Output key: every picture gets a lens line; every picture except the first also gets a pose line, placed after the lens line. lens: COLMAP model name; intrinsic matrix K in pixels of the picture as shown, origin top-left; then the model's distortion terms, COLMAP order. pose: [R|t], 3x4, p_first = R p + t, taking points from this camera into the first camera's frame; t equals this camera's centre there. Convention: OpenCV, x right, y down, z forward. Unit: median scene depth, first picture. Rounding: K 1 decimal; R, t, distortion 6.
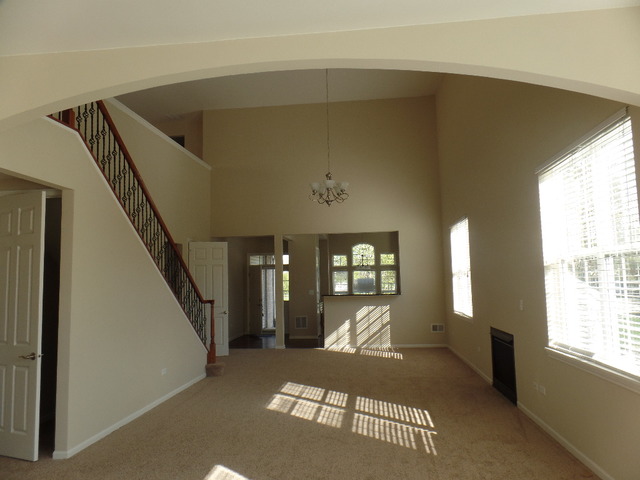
lens RADIAL K [[440.8, 0, 321.7], [0, 440.8, 242.6], [0, 0, 1]] dist [0.036693, 0.001424]
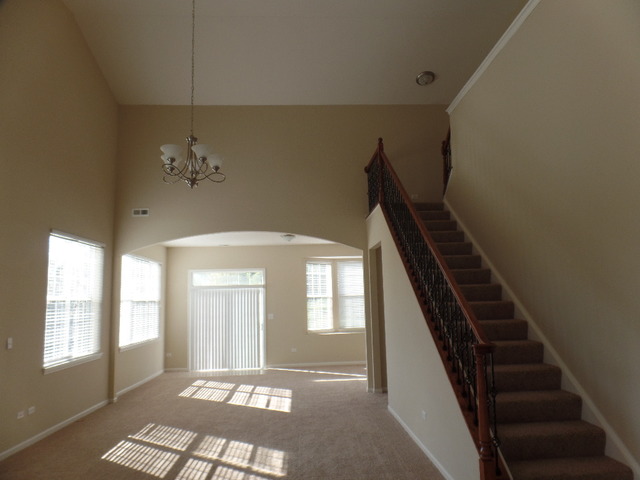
lens RADIAL K [[440.8, 0, 322.0], [0, 440.8, 244.5], [0, 0, 1]] dist [0.036693, 0.001424]
pose [[-0.985256, 0.035202, -0.167429, -0.064414], [0.069445, 0.976647, -0.203318, 0.152494], [0.156361, -0.211948, -0.964691, 1.856908]]
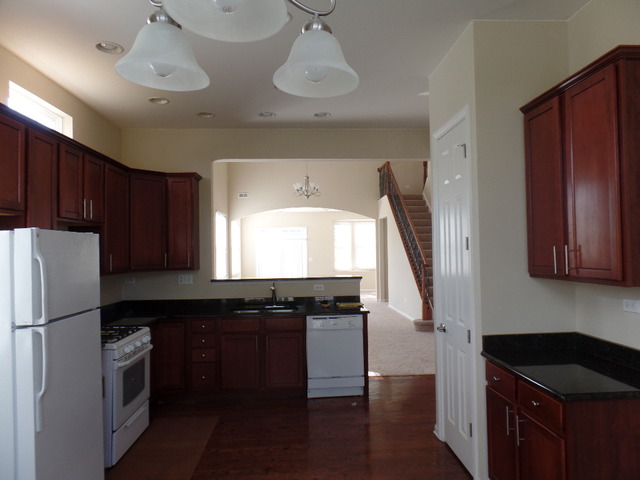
lens RADIAL K [[440.8, 0, 316.7], [0, 440.8, 233.5], [0, 0, 1]] dist [0.036693, 0.001424]
pose [[-0.987489, 0.037667, -0.153126, 0.256830], [0.056146, 0.991401, -0.118205, 0.231407], [0.147357, -0.125323, -0.981112, 2.803751]]
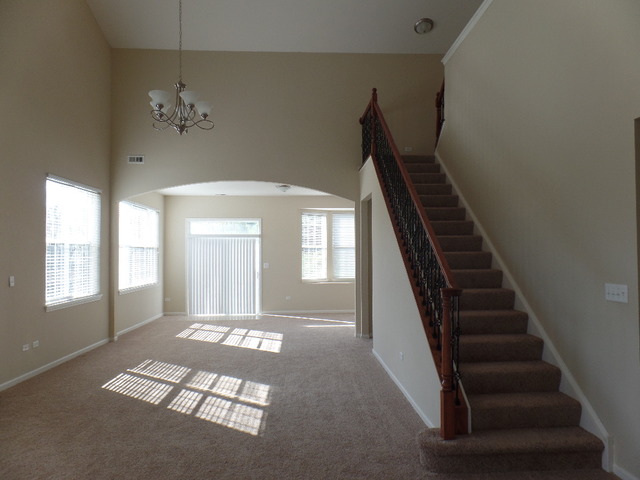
lens RADIAL K [[440.8, 0, 320.9], [0, 440.8, 240.2], [0, 0, 1]] dist [0.036693, 0.001424]
pose [[-0.986849, 0.029724, -0.158887, -0.088189], [0.047478, 0.992892, -0.109137, 0.167768], [0.154514, -0.115246, -0.981246, 1.889074]]
